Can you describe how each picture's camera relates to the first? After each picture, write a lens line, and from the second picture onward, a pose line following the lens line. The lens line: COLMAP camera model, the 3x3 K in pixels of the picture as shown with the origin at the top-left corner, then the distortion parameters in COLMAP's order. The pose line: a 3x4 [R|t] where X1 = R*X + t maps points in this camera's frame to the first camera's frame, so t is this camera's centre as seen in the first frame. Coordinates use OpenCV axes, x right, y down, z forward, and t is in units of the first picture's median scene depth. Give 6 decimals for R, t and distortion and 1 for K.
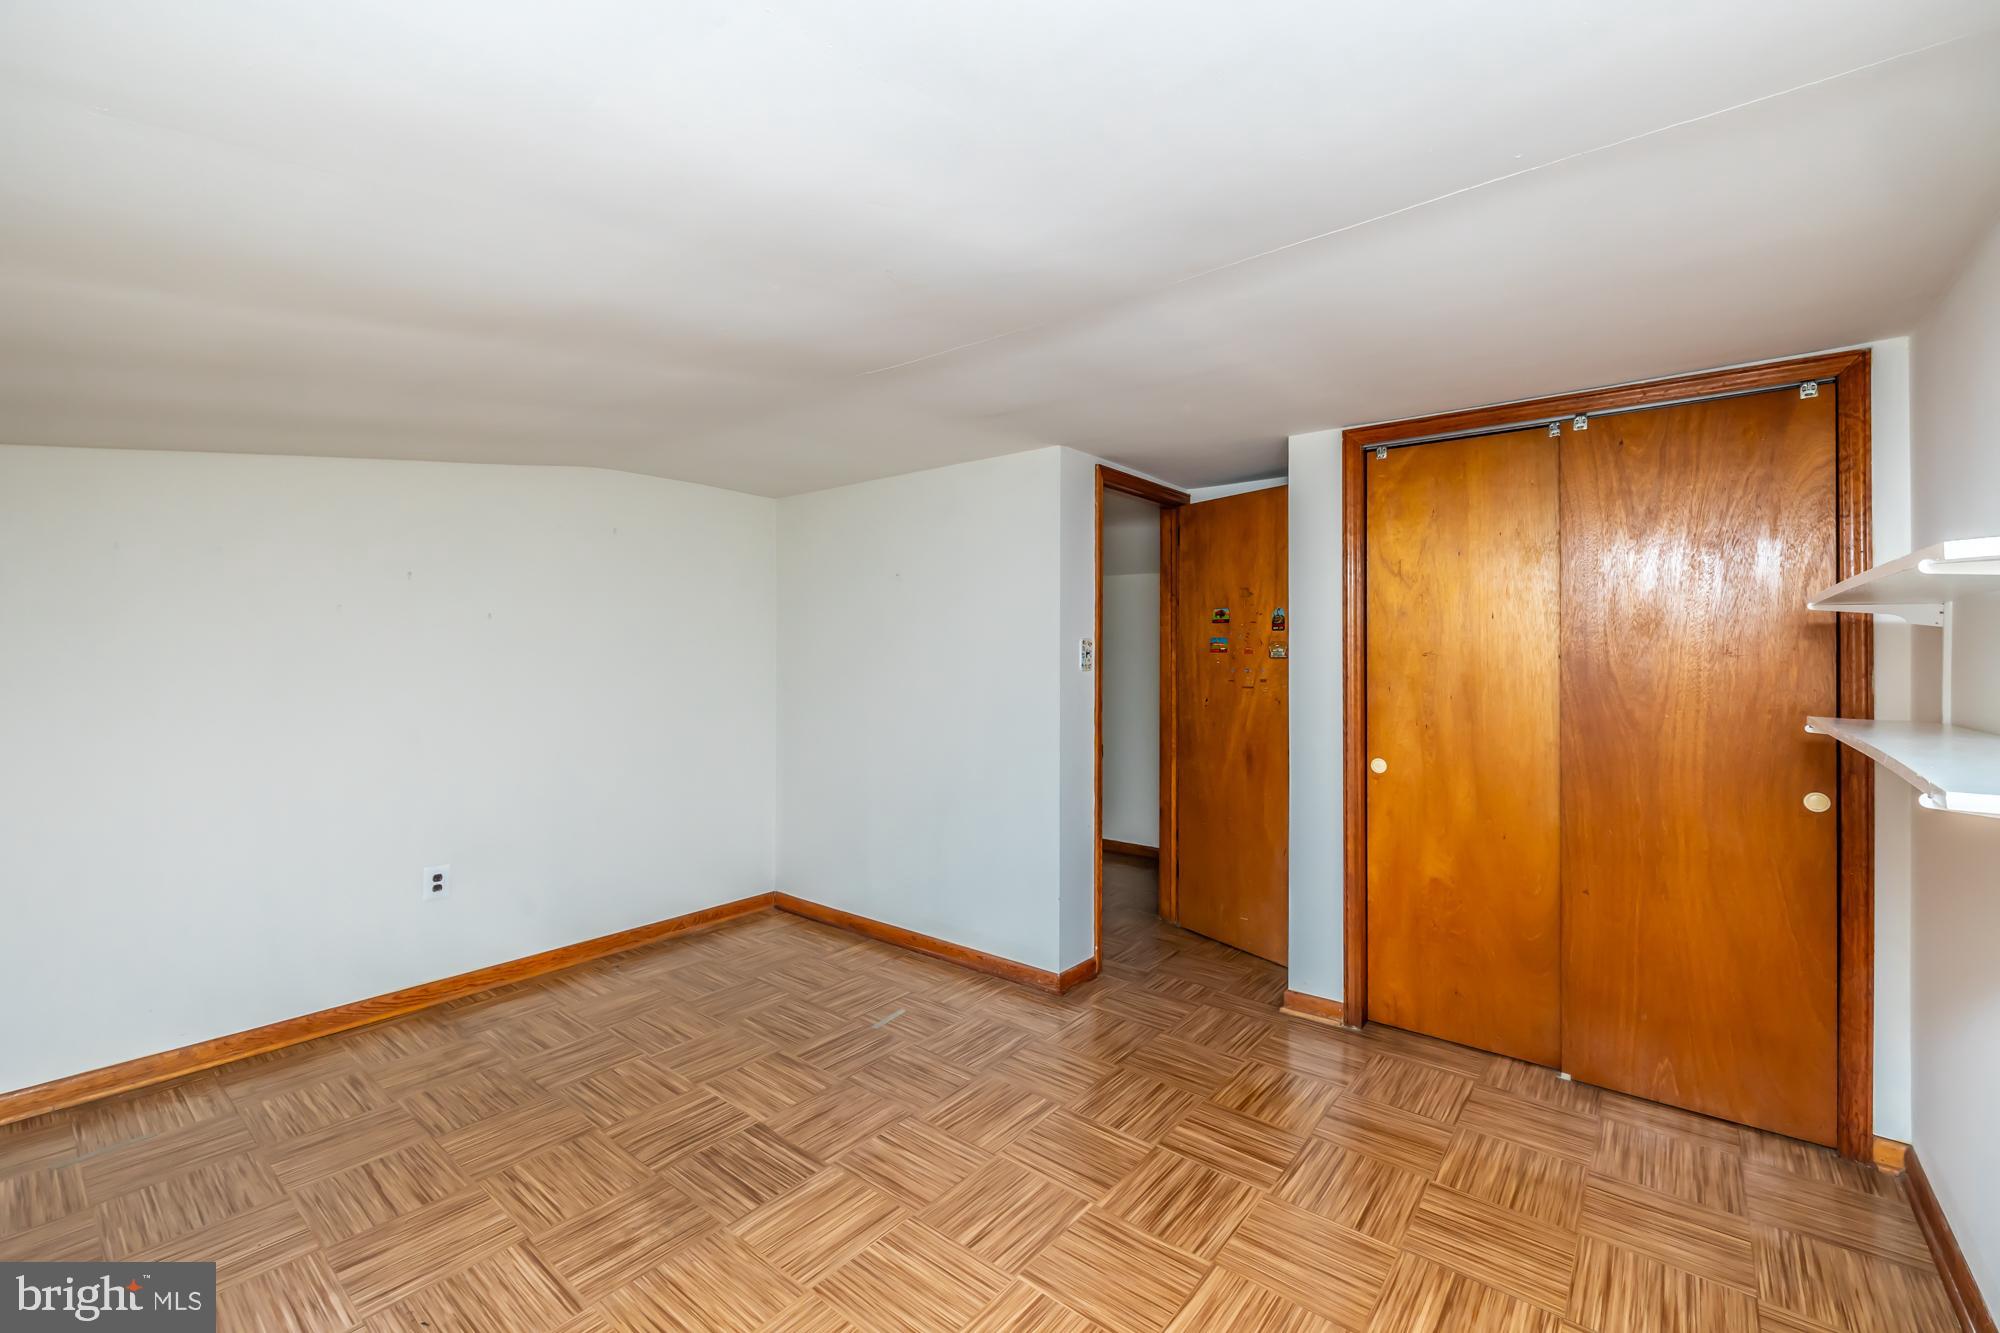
lens RADIAL K [[853.5, 0, 1006.4], [0, 853.5, 650.8], [0, 0, 1]] dist [-0.001728, 0.000298]
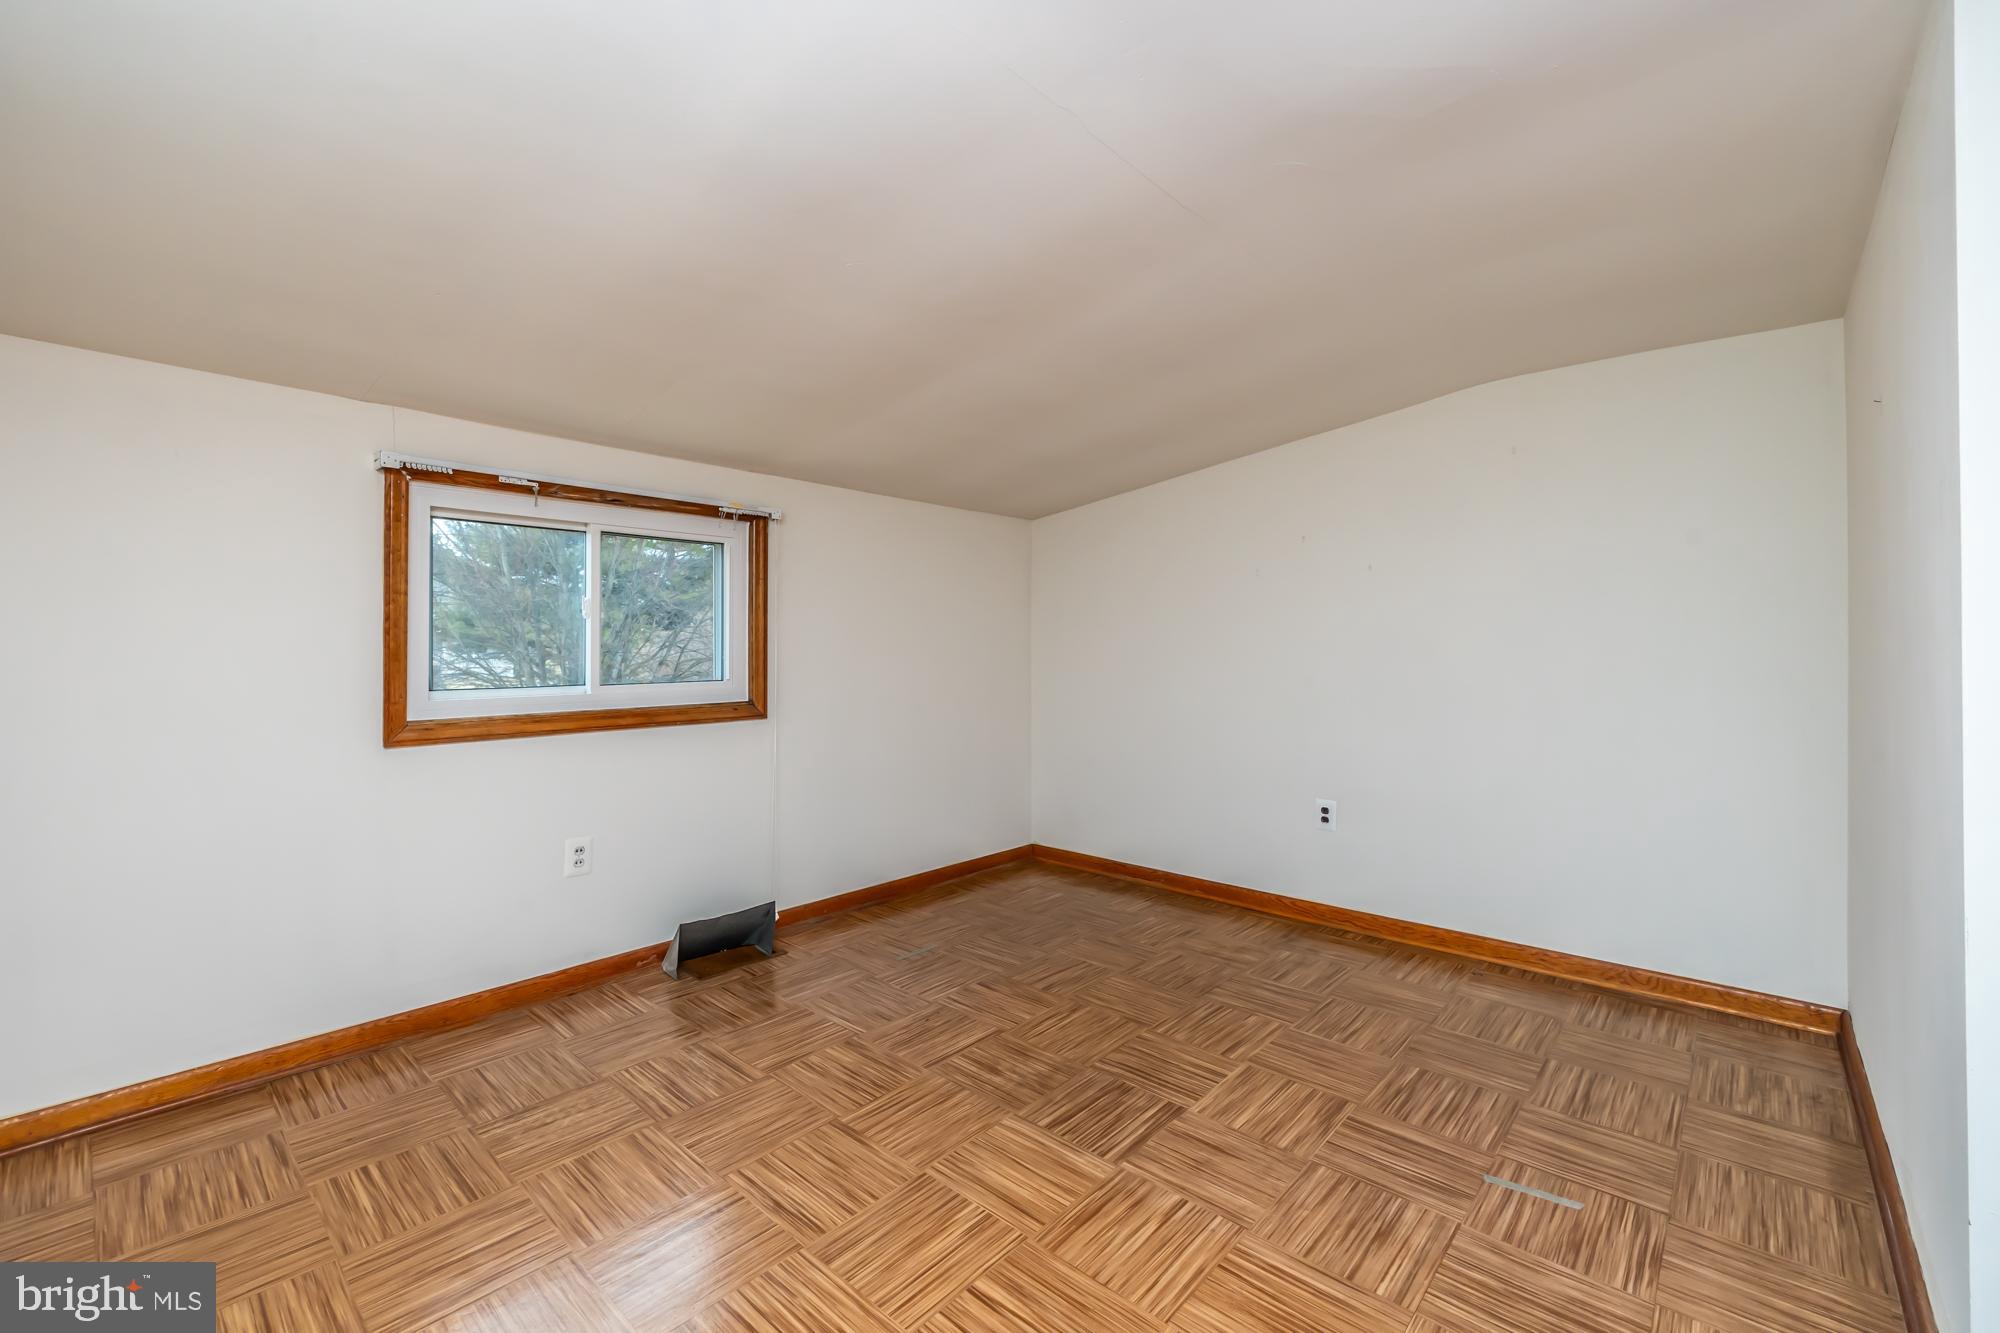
lens RADIAL K [[853.5, 0, 986.3], [0, 853.5, 654.8], [0, 0, 1]] dist [-0.001728, 0.000298]
pose [[-0.077277, 0.006987, -0.996985, 0.587337], [-0.004434, 0.999963, 0.007352, 0.080606], [0.997000, 0.004989, -0.077244, 0.848764]]
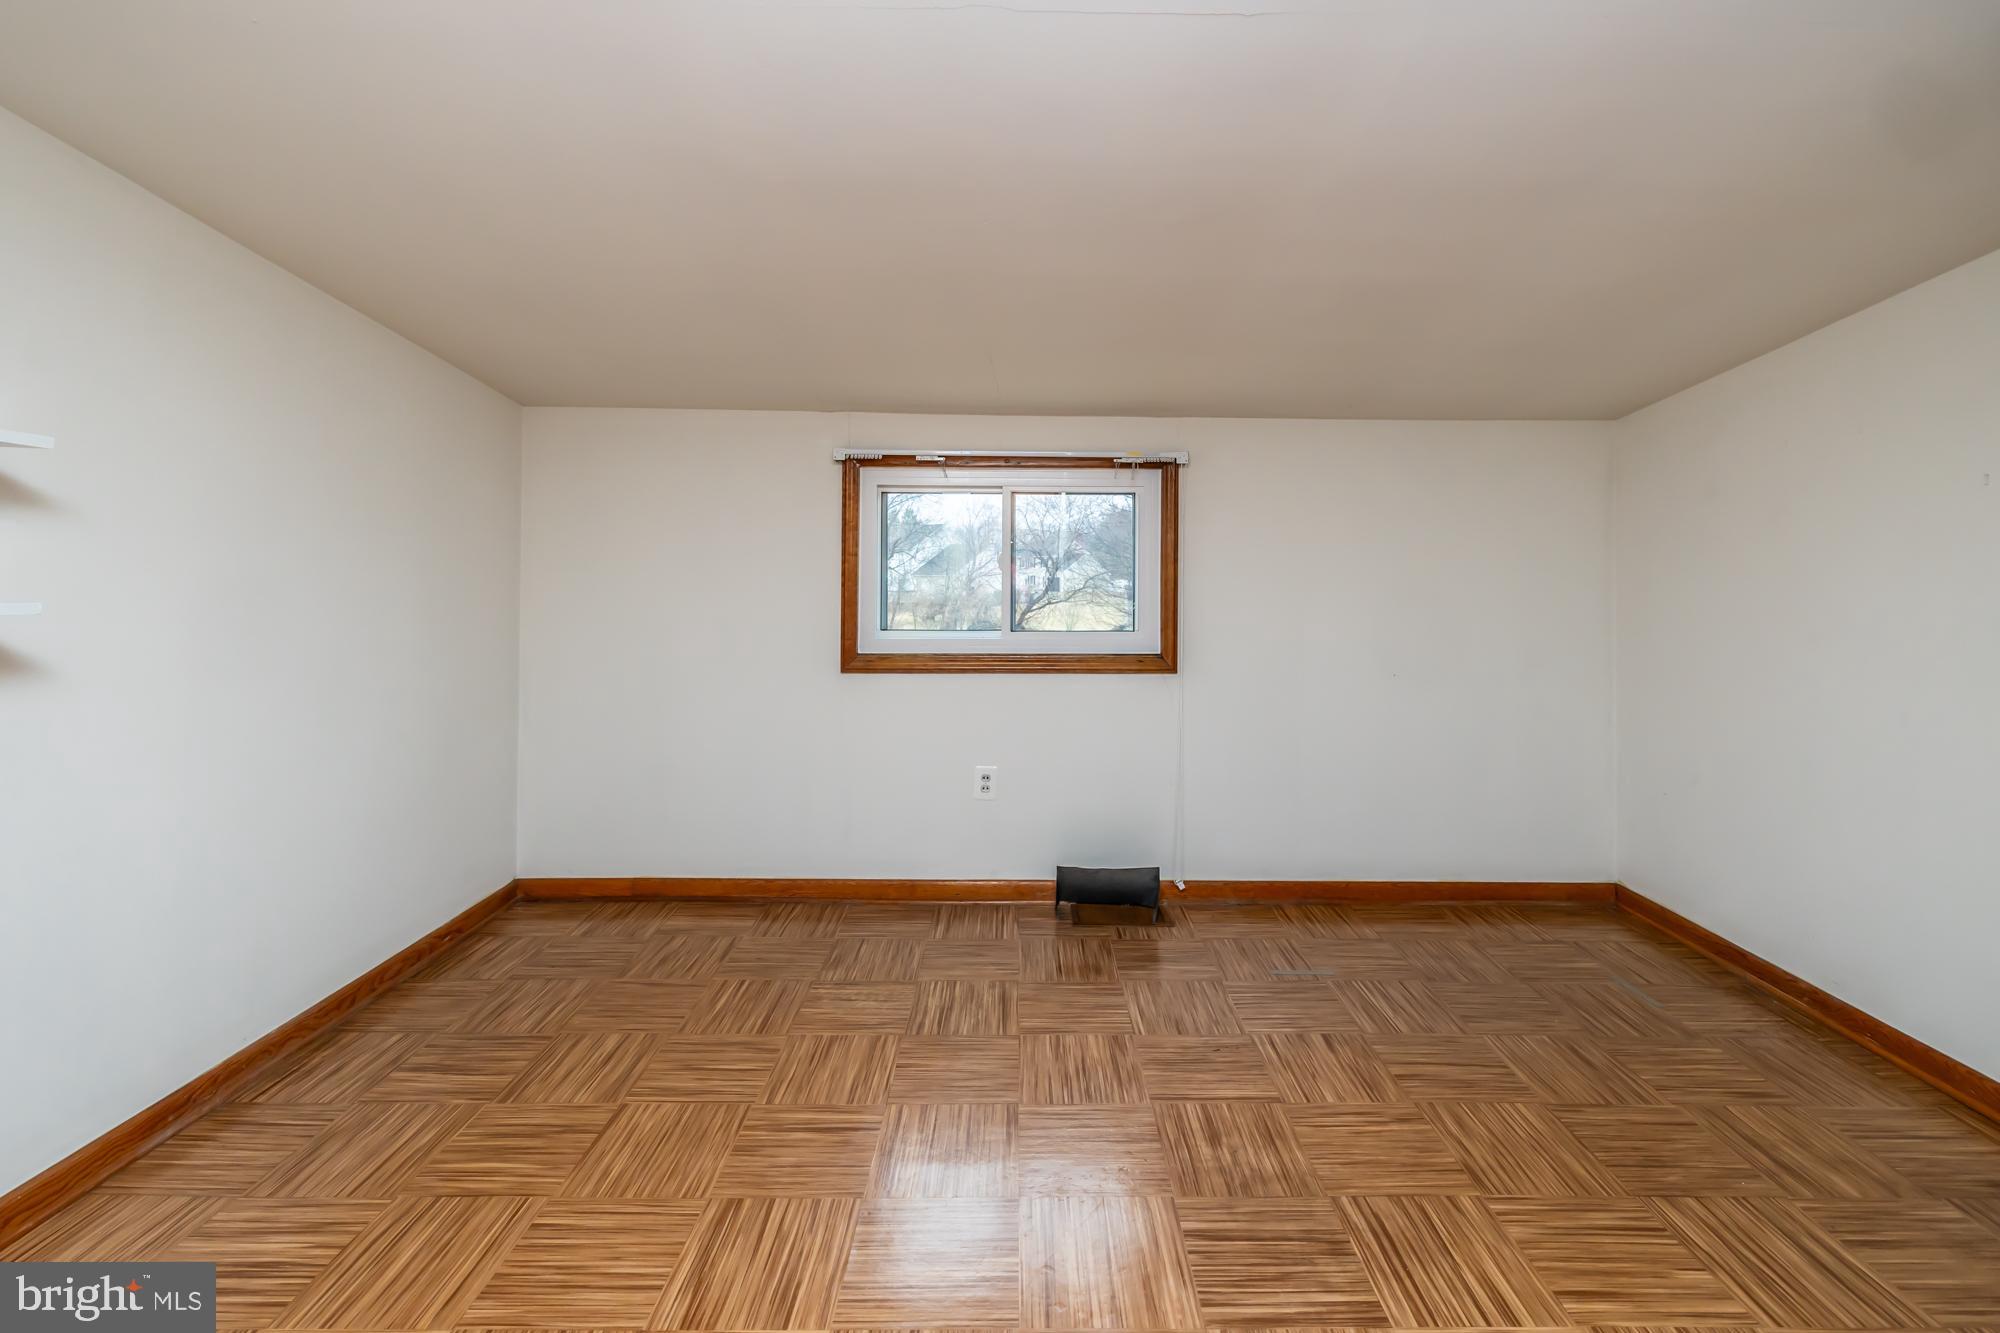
lens RADIAL K [[881.6, 0, 1004.0], [0, 881.6, 570.1], [0, 0, 1]] dist [-0.002293, 0.000056]
pose [[-0.788085, -0.010736, -0.615473, 0.285417], [-0.010888, 0.999935, -0.003501, 0.044428], [0.615470, 0.003943, -0.788150, 1.289422]]
